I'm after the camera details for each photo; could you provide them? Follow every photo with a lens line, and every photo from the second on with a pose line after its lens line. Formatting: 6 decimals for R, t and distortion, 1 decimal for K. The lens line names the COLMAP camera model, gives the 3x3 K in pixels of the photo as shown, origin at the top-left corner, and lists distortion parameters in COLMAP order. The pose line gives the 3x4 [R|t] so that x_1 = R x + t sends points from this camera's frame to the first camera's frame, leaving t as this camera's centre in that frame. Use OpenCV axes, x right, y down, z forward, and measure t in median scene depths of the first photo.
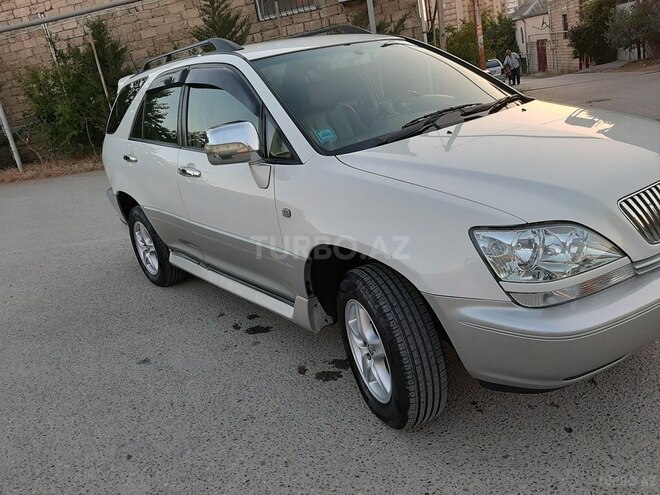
lens RADIAL K [[523.5, 0, 332.2], [0, 523.5, 247.9], [0, 0, 1]] dist [0.075404, -0.147321]
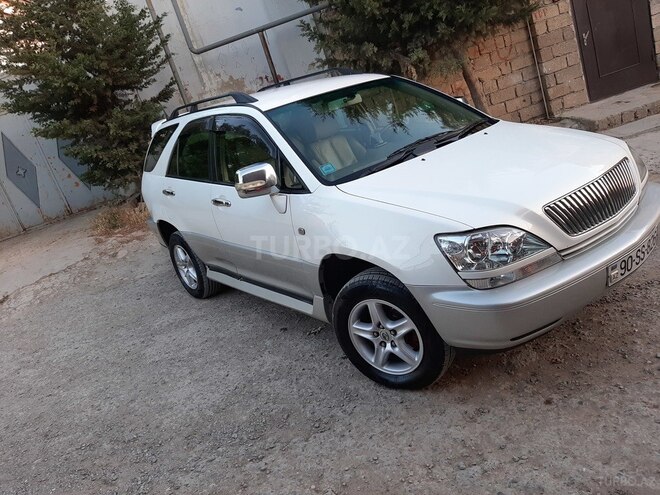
lens RADIAL K [[517.5, 0, 333.4], [0, 517.5, 249.1], [0, 0, 1]] dist [0.076103, -0.132741]
pose [[0.996659, -0.073540, -0.035525, 0.026203], [0.073137, 0.997243, -0.012520, -0.001632], [0.036348, 0.009880, 0.999290, -0.216055]]
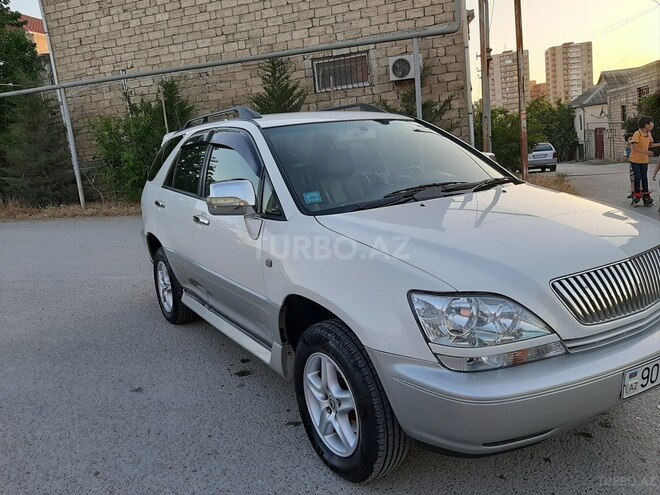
lens RADIAL K [[517.5, 0, 333.4], [0, 517.5, 249.1], [0, 0, 1]] dist [0.076103, -0.132741]
pose [[0.990791, 0.097531, -0.093920, 0.118193], [-0.107759, 0.987982, -0.110812, 0.007828], [0.081984, 0.119912, 0.989394, -0.054507]]
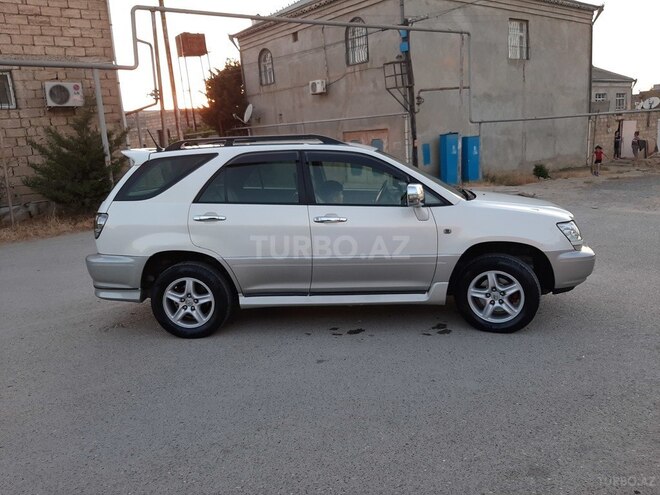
lens RADIAL K [[523.5, 0, 332.2], [0, 523.5, 247.9], [0, 0, 1]] dist [0.075404, -0.147321]
pose [[0.679003, -0.010978, 0.734053, -1.382164], [0.177067, 0.972818, -0.149238, 0.155608], [-0.712462, 0.231310, 0.662490, 0.069399]]
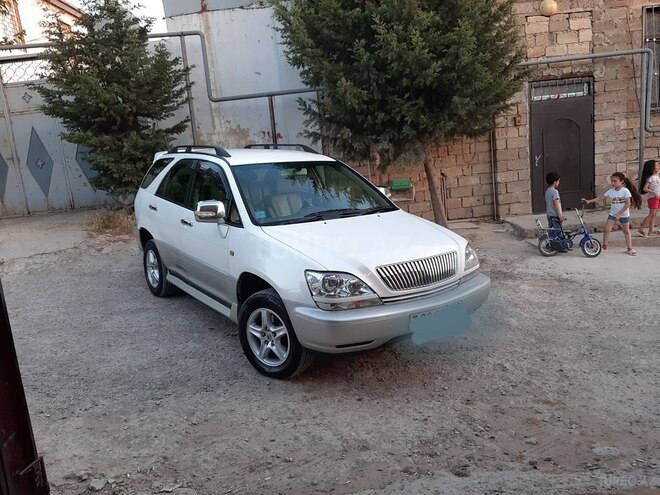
lens RADIAL K [[517.5, 0, 333.4], [0, 517.5, 249.1], [0, 0, 1]] dist [0.076103, -0.132741]
pose [[0.989523, 0.142229, -0.024790, 0.245208], [-0.144159, 0.982730, -0.116016, 0.061917], [0.007862, 0.118374, 0.992938, -0.632084]]
